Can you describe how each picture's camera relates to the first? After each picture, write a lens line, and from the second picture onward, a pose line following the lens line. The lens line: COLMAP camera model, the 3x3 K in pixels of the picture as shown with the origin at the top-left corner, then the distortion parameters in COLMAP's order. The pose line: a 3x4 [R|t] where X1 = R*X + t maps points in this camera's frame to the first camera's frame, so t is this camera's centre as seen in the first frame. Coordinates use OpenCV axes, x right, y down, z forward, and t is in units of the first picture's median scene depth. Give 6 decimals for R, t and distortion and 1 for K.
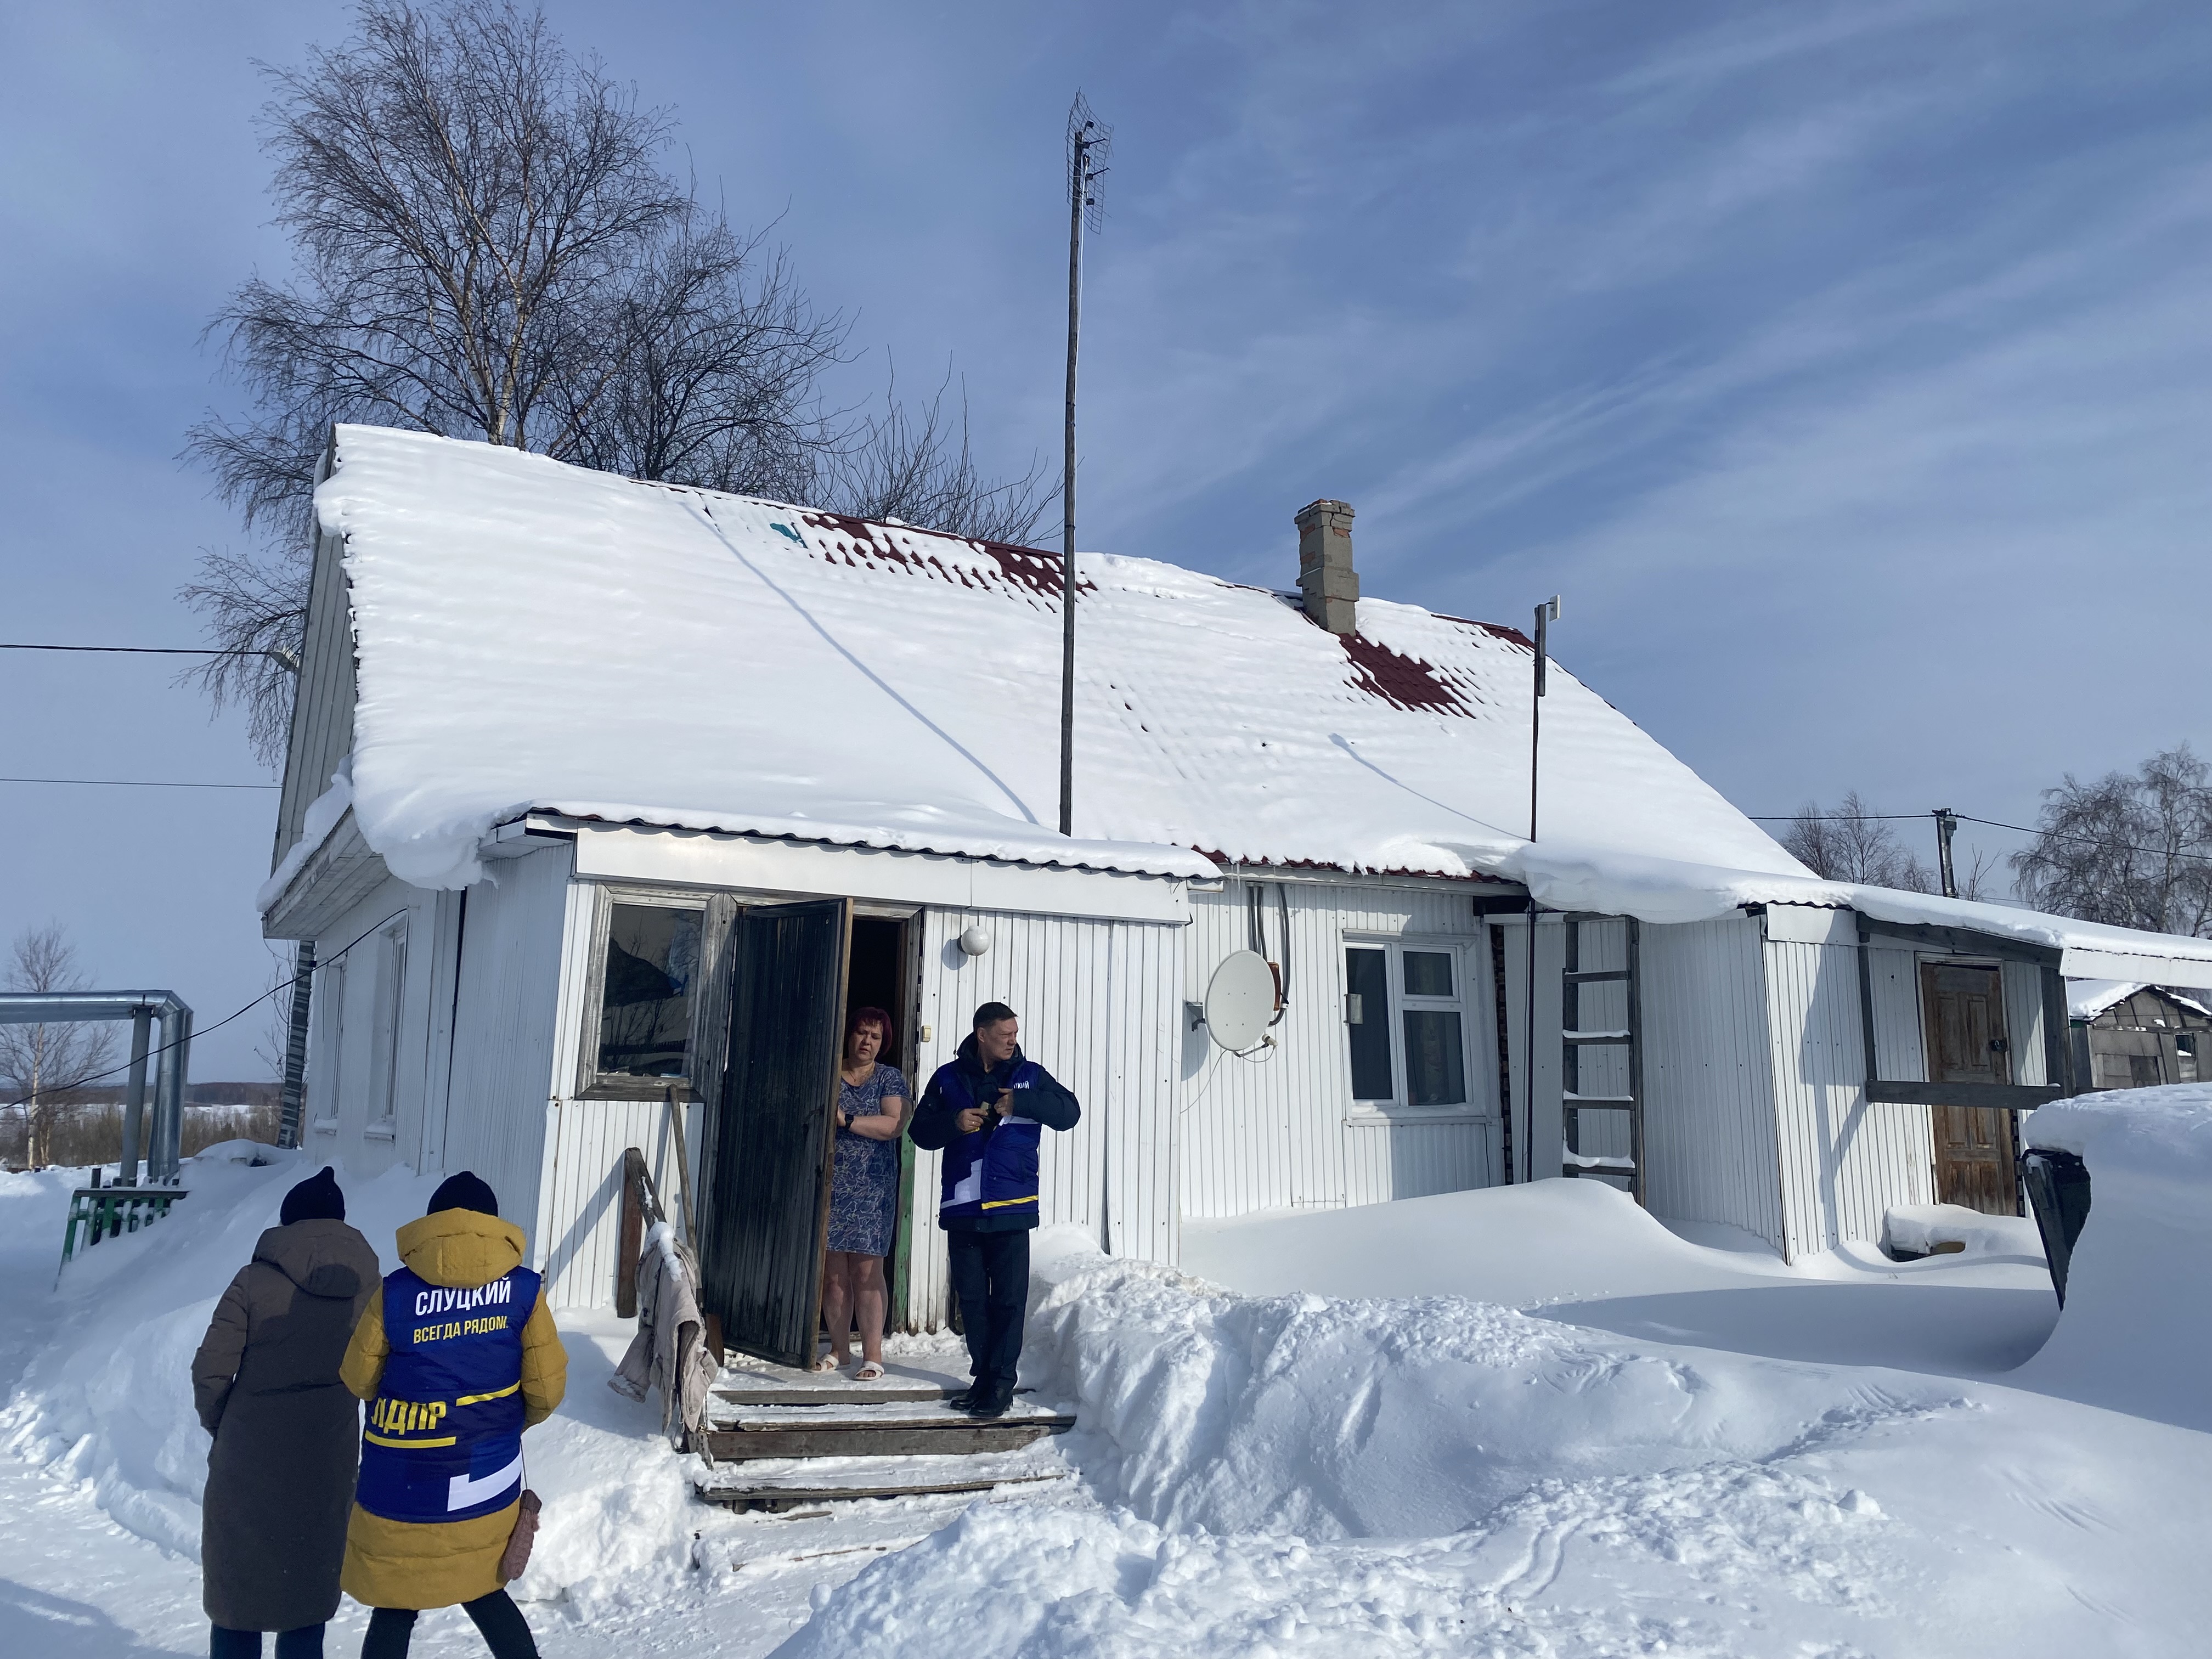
lens RADIAL K [[1661.1, 0, 1109.2], [0, 1661.1, 836.5], [0, 0, 1]] dist [0.037550, -0.004600]
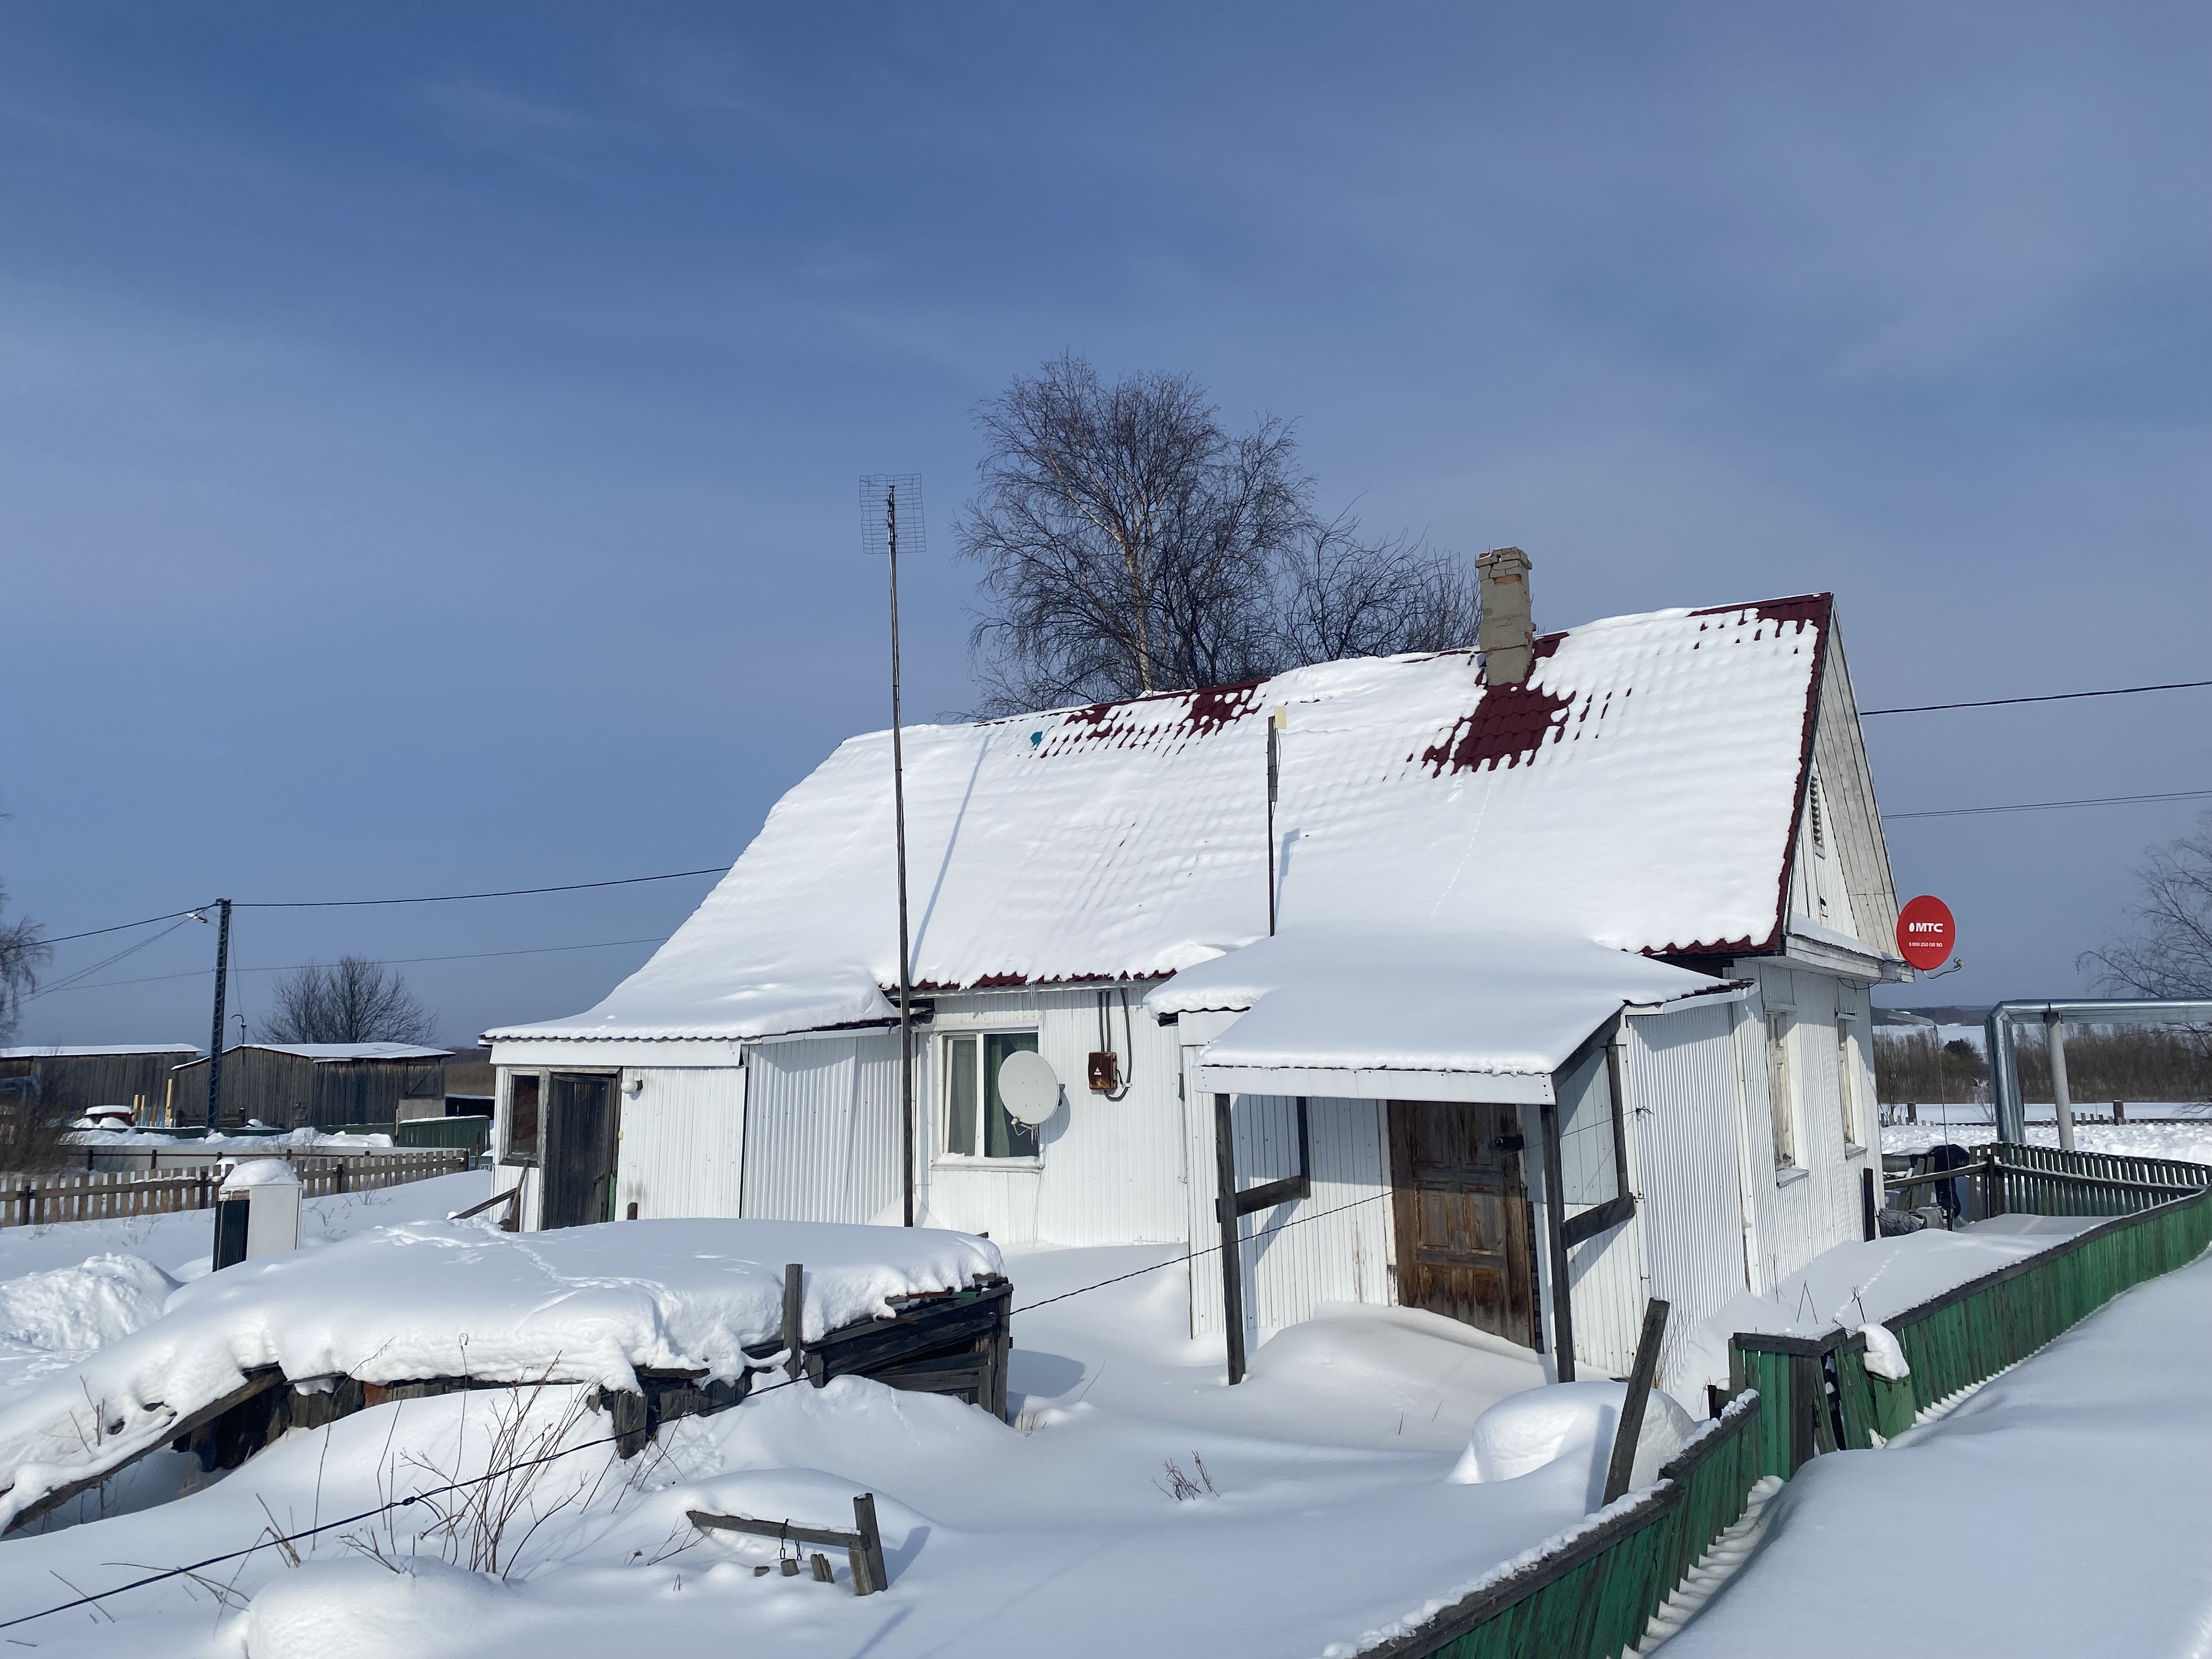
lens RADIAL K [[1662.3, 0, 1106.0], [0, 1662.3, 829.5], [0, 0, 1]] dist [0.034230, -0.002255]
pose [[0.502262, -0.117299, -0.856723, 1.258697], [0.151649, 0.987350, -0.046278, -0.034729], [0.851314, -0.106678, 0.513697, 0.386166]]
